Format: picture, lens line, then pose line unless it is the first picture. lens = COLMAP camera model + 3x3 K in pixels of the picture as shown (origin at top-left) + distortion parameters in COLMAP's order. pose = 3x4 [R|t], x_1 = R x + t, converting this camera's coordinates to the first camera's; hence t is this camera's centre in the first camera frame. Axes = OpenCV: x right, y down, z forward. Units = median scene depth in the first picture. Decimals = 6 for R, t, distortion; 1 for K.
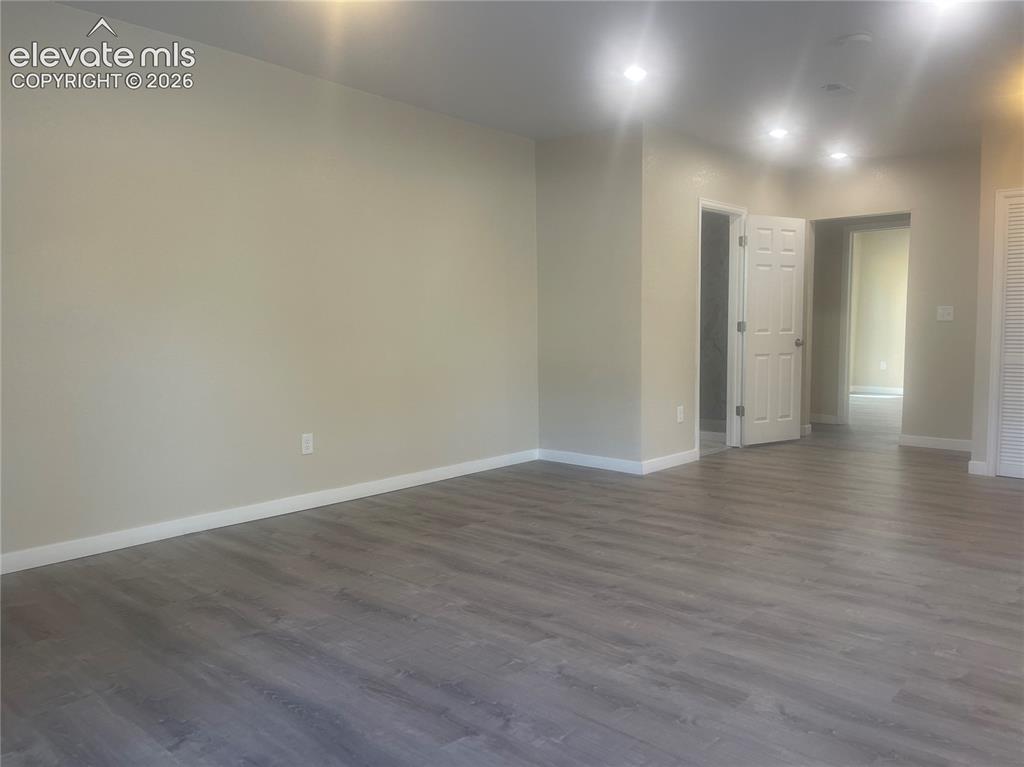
lens RADIAL K [[779.0, 0, 512.2], [0, 779.0, 387.2], [0, 0, 1]] dist [0.054879, -0.056095]
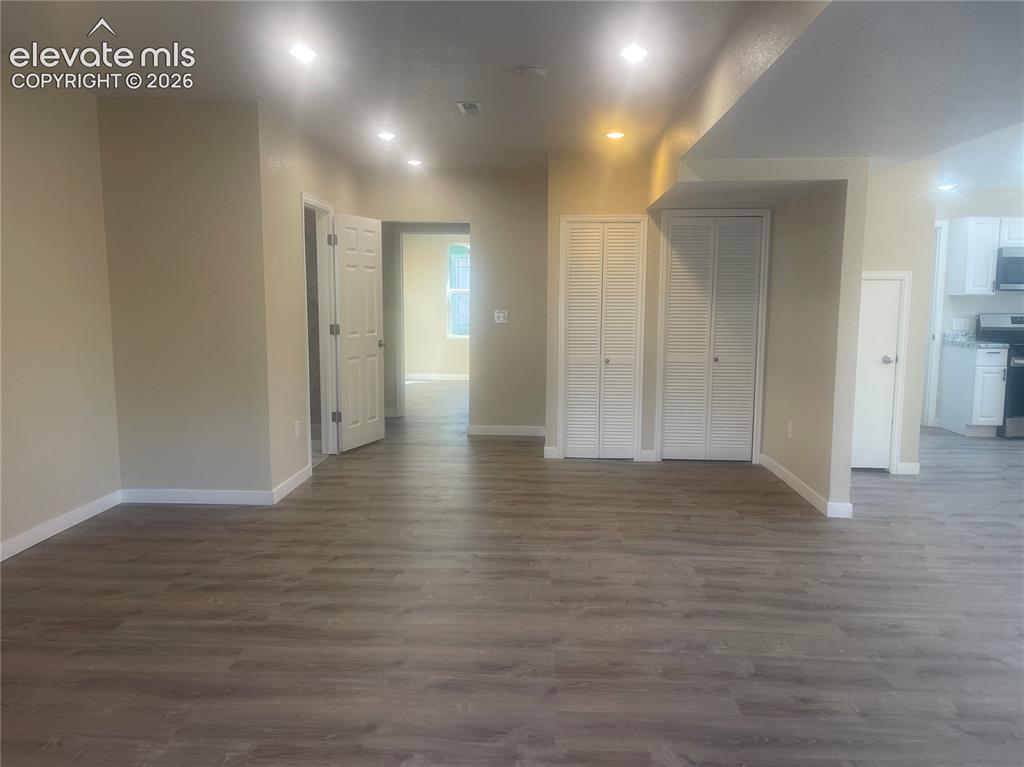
lens RADIAL K [[779.0, 0, 512.9], [0, 779.0, 391.3], [0, 0, 1]] dist [0.054879, -0.056095]
pose [[0.769767, -0.066058, 0.634898, -0.218800], [0.041114, 0.997696, 0.053957, -0.064260], [-0.637000, -0.015431, 0.770710, 0.176339]]
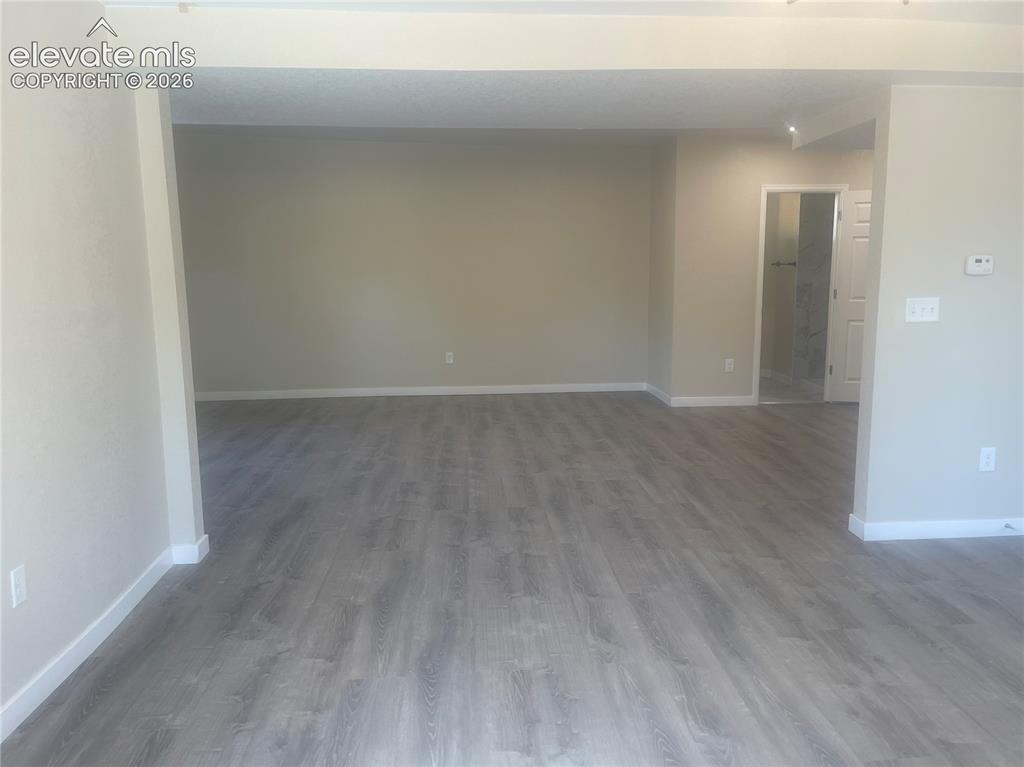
lens RADIAL K [[779.0, 0, 516.6], [0, 779.0, 381.1], [0, 0, 1]] dist [0.054879, -0.056095]
pose [[0.723484, 0.104728, -0.682351, 1.061006], [-0.055967, 0.994070, 0.093230, -0.048022], [0.688068, -0.029261, 0.725056, -0.164949]]
